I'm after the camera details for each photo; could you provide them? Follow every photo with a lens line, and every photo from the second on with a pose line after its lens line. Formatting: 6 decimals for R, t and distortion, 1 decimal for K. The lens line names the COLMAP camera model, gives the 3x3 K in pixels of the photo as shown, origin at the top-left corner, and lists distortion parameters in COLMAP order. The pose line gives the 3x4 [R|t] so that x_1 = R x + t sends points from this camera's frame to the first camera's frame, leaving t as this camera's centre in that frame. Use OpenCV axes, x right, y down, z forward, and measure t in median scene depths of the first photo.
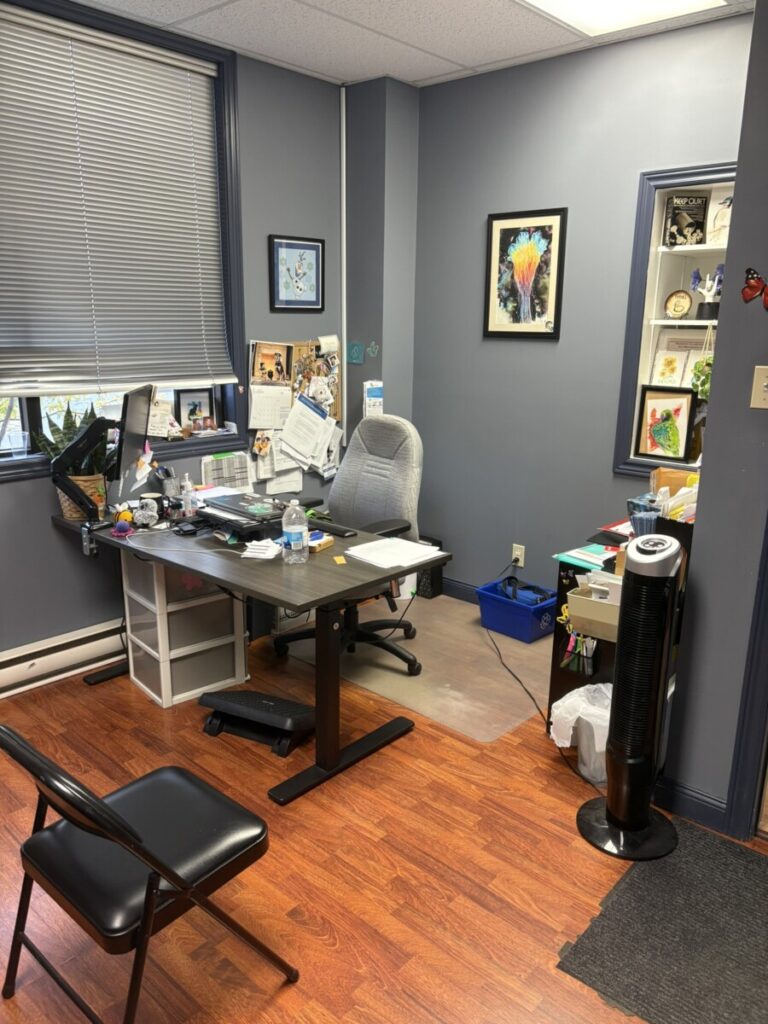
lens RADIAL K [[768.9, 0, 384.0], [0, 768.9, 512.0], [0, 0, 1]] dist [0.037463, 0.002274]
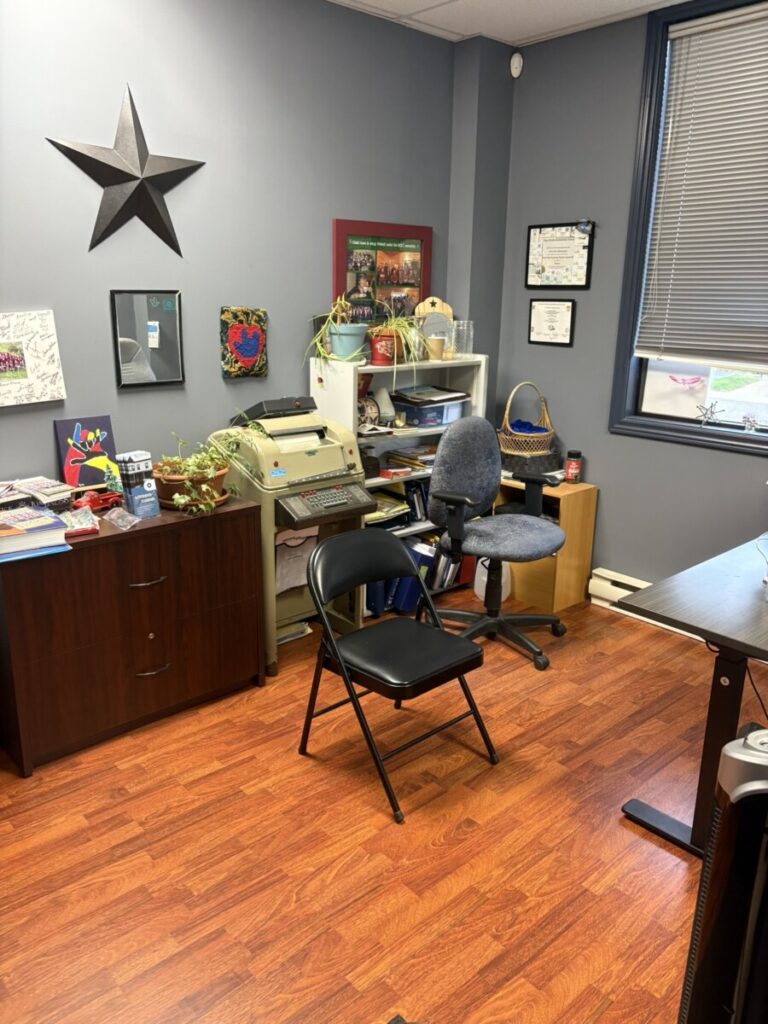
lens RADIAL K [[815.9, 0, 384.0], [0, 815.9, 512.0], [0, 0, 1]] dist [0.005379, 0.001536]
pose [[-0.109215, 0.249386, -0.962226, 0.916559], [-0.256669, 0.928114, 0.269678, -0.176309], [0.960309, 0.276426, -0.037354, 0.816884]]
